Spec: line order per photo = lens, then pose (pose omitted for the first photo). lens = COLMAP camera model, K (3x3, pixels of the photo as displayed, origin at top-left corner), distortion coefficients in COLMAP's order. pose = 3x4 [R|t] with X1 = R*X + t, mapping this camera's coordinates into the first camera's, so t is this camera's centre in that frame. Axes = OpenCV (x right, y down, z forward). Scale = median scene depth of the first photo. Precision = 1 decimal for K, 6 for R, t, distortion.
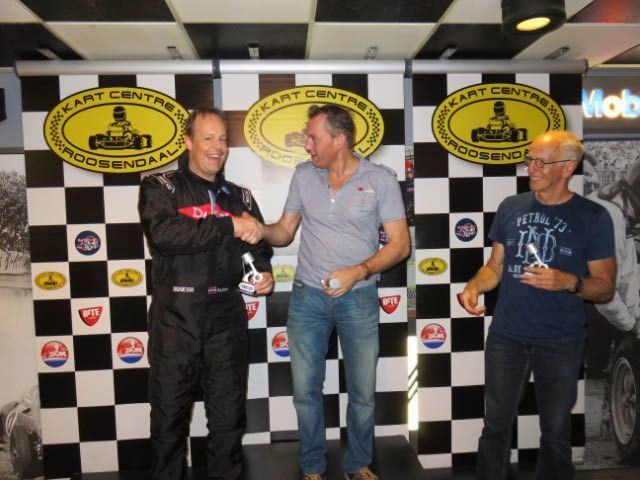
lens RADIAL K [[474.0, 0, 321.7], [0, 474.0, 242.5], [0, 0, 1]] dist [-0.010475, 0.001789]
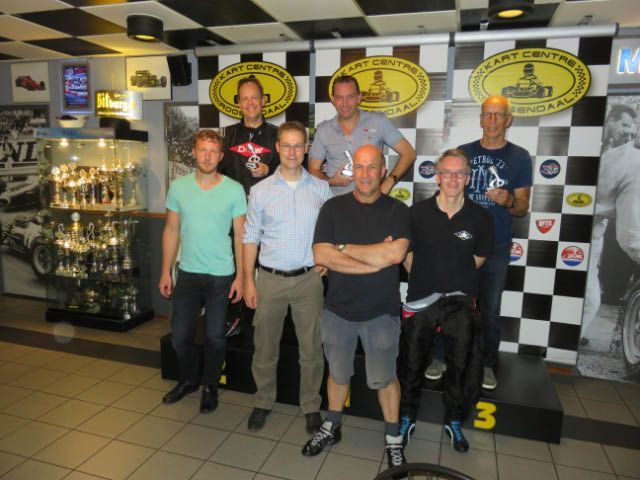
lens RADIAL K [[474.0, 0, 319.6], [0, 474.0, 240.4], [0, 0, 1]] dist [-0.010475, 0.001789]
pose [[0.928050, 0.106674, -0.356853, 0.358635], [-0.059166, 0.988165, 0.141522, 0.010823], [0.367726, -0.110226, 0.923378, -0.371942]]
